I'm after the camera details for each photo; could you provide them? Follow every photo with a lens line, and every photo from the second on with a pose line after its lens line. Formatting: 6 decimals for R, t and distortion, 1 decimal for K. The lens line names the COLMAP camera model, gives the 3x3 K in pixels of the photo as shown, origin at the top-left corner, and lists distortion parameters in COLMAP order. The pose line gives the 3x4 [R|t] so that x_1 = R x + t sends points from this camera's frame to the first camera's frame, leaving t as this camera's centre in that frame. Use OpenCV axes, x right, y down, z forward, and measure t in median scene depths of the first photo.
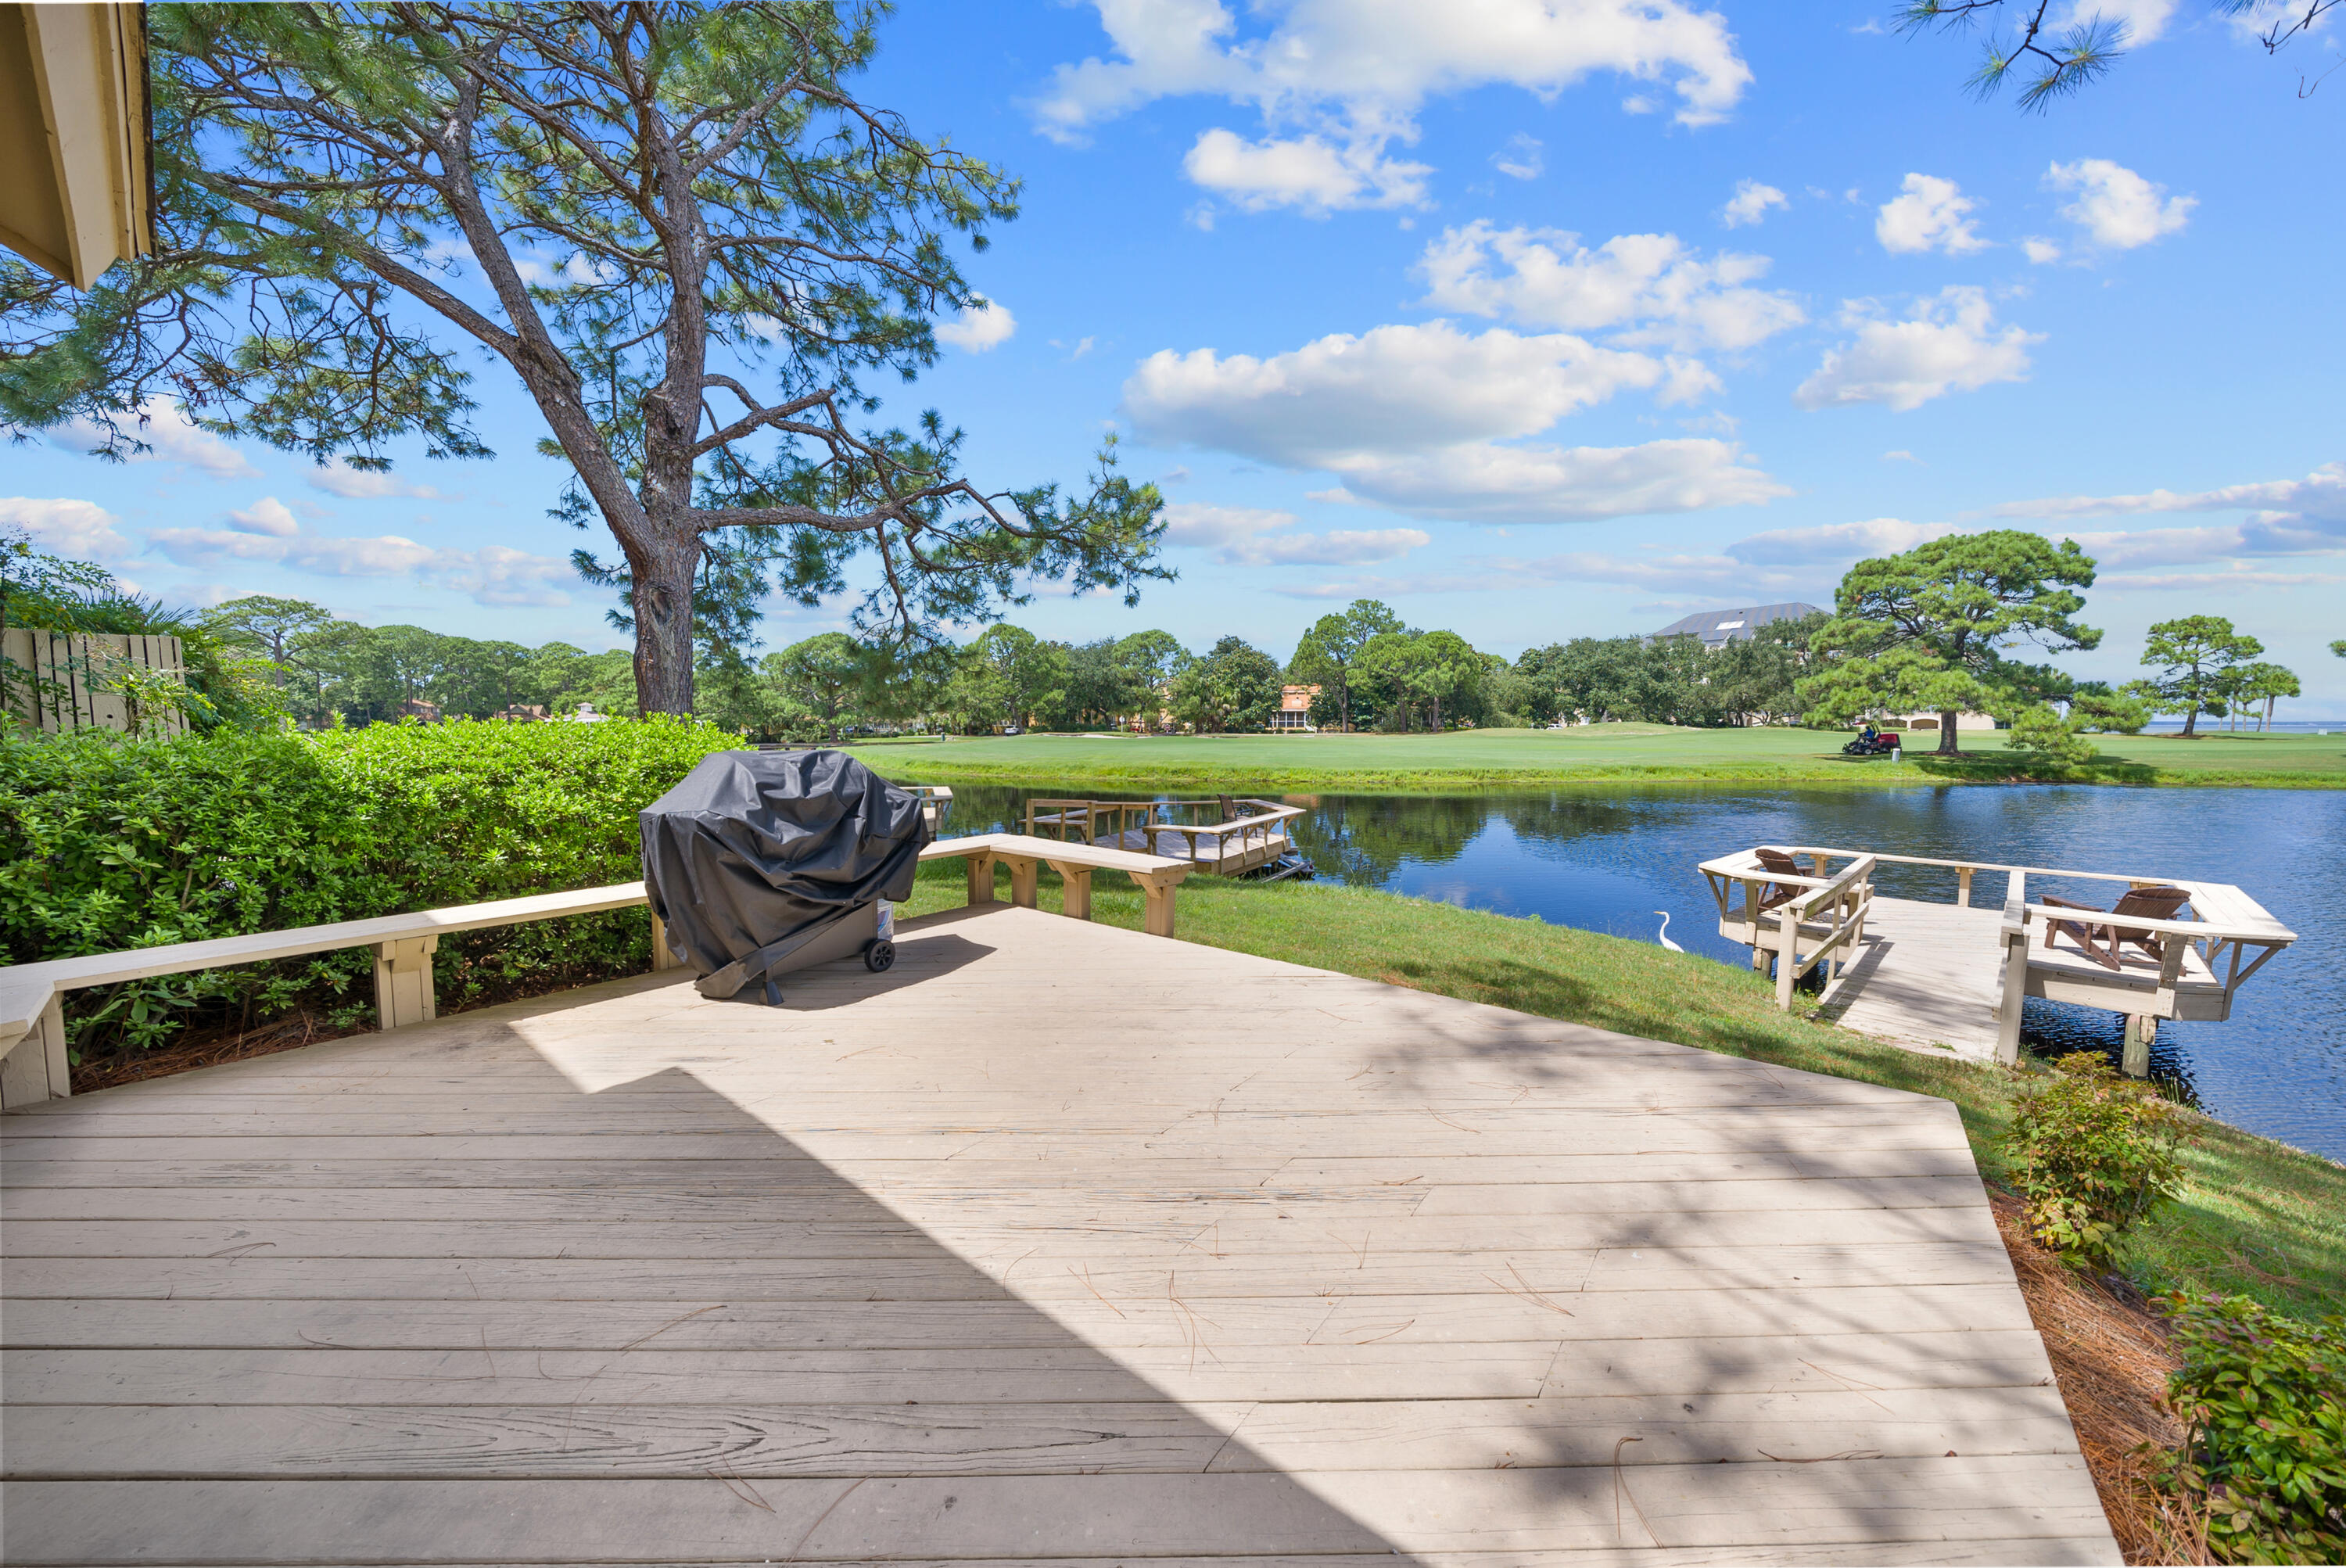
lens RADIAL K [[781.9, 0, 1248.2], [0, 781.9, 786.6], [0, 0, 1]] dist [-0.000957, -0.000056]
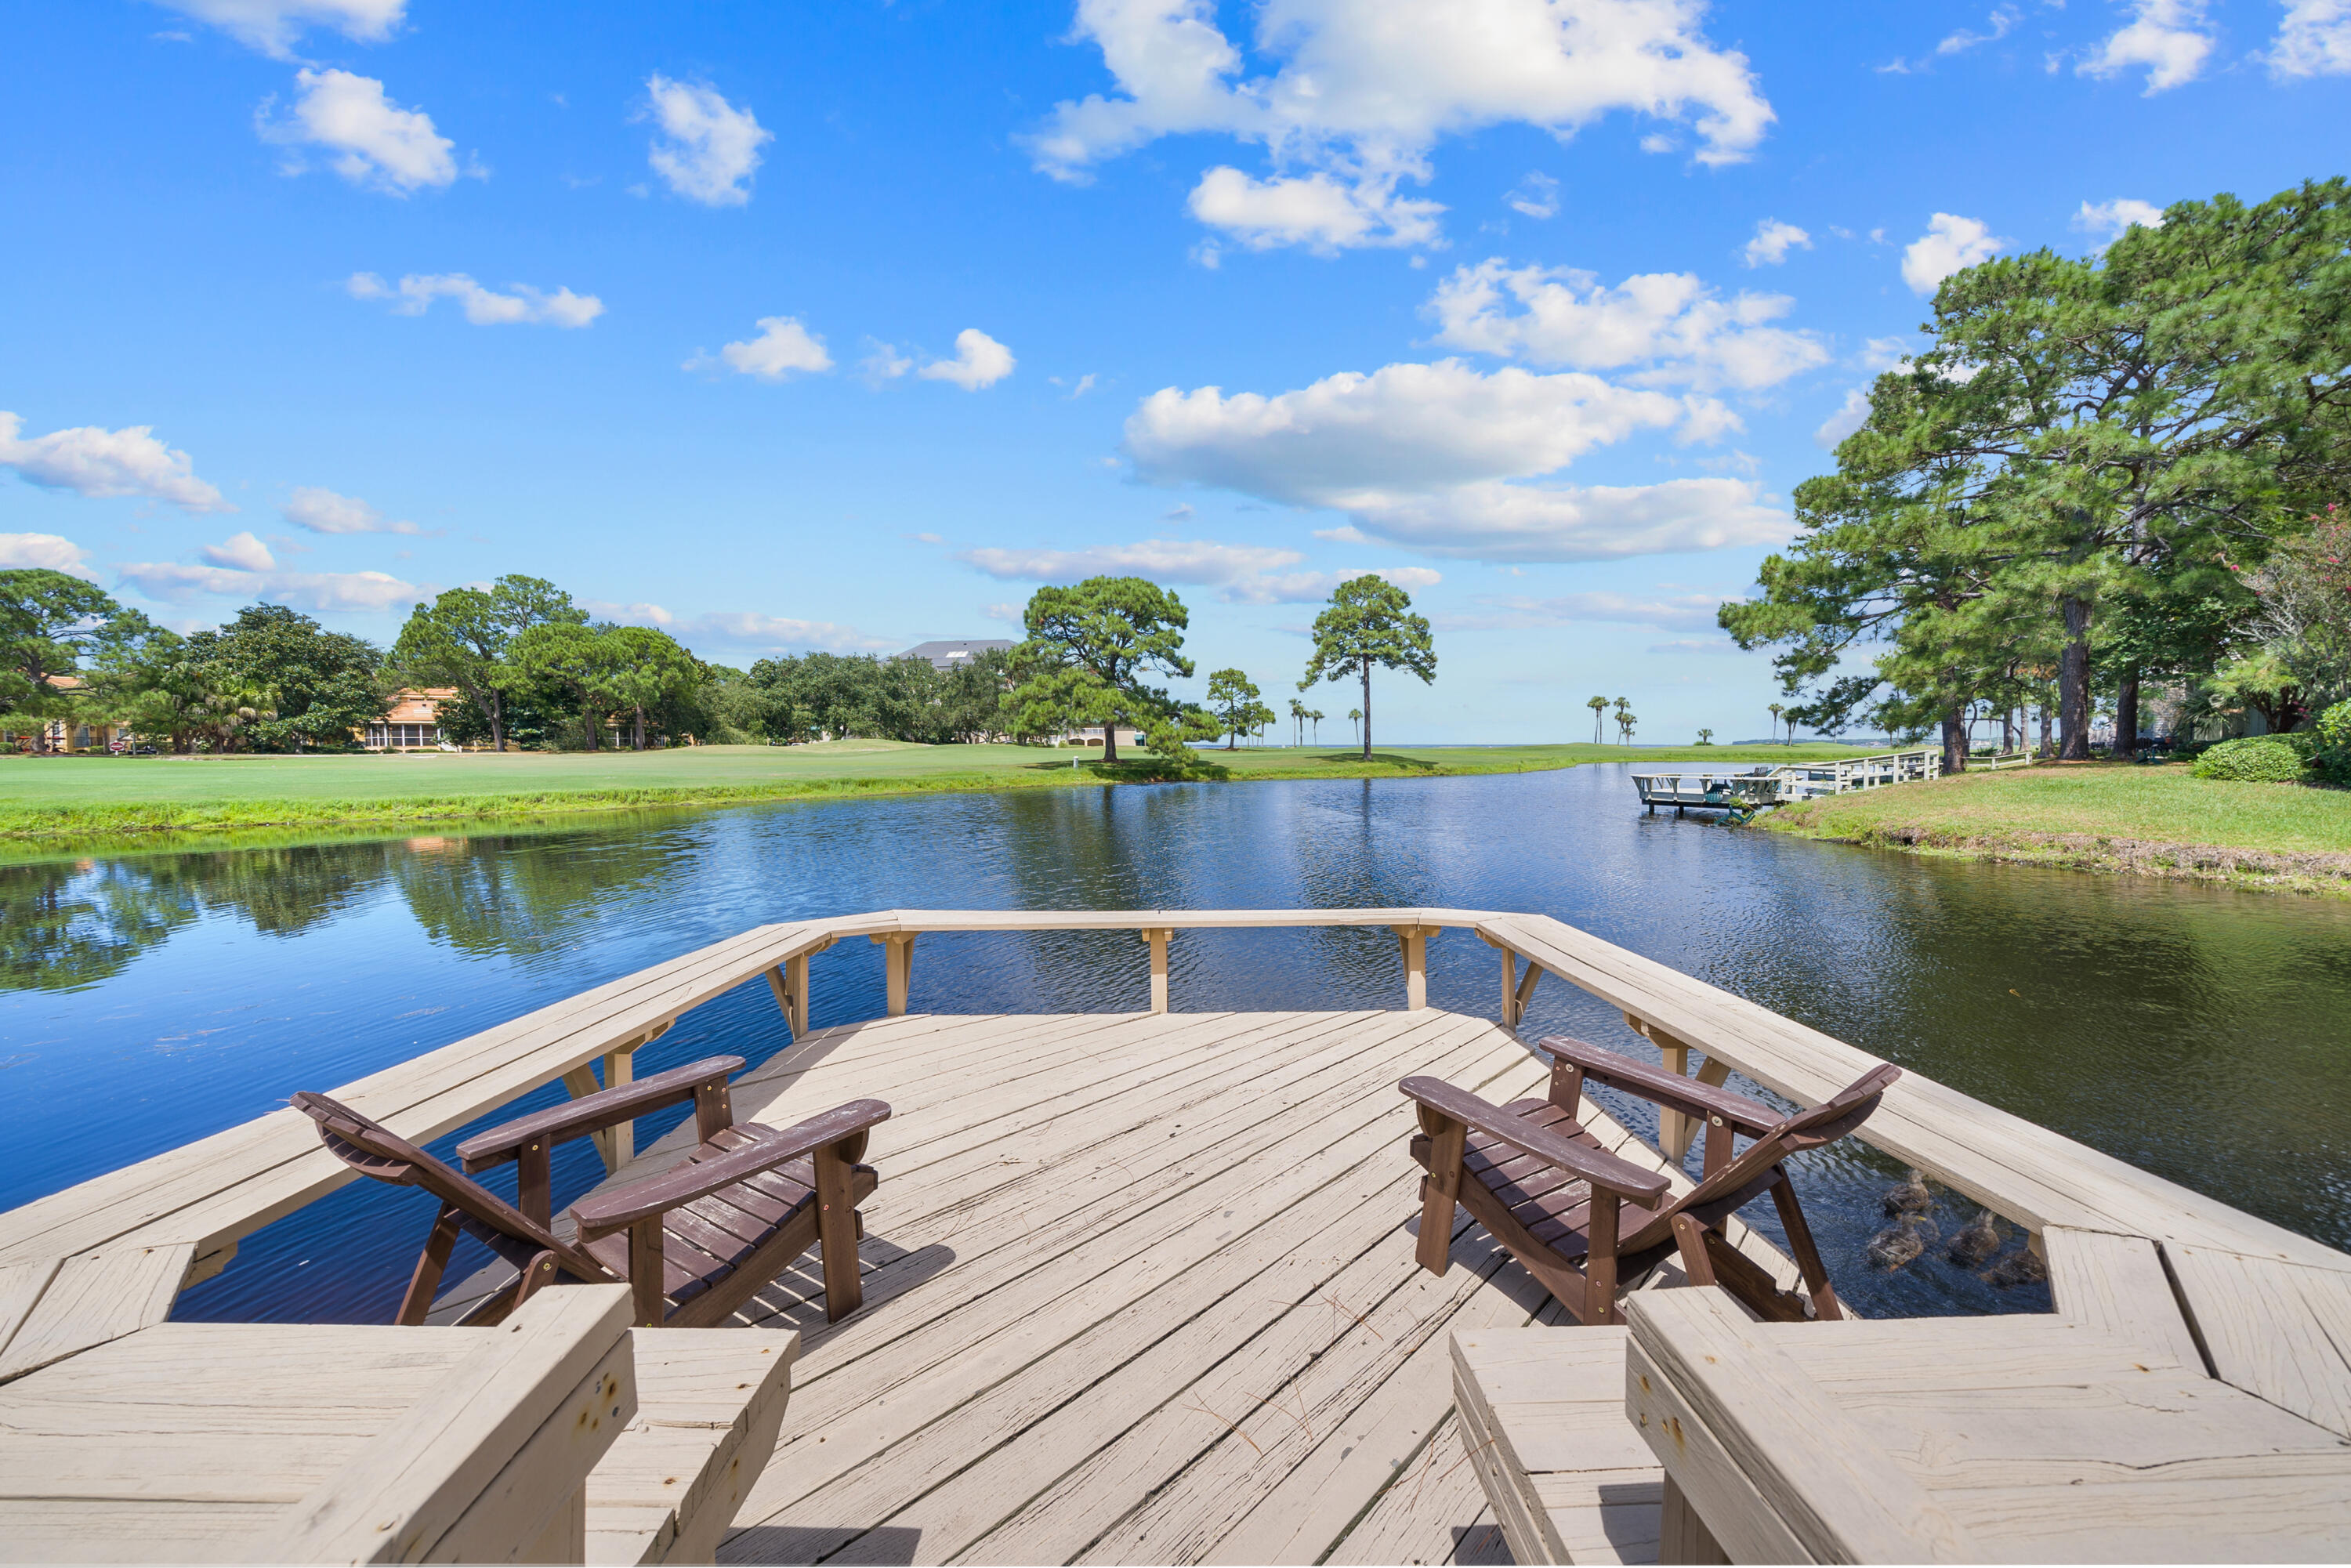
lens RADIAL K [[714.4, 0, 1114.9], [0, 714.4, 777.8], [0, 0, 1]] dist [0.000685, 0.000026]
pose [[0.740583, -0.028314, 0.671368, 0.111808], [0.058585, 0.998028, -0.022534, 0.004978], [-0.669406, 0.056021, 0.740782, 0.126226]]
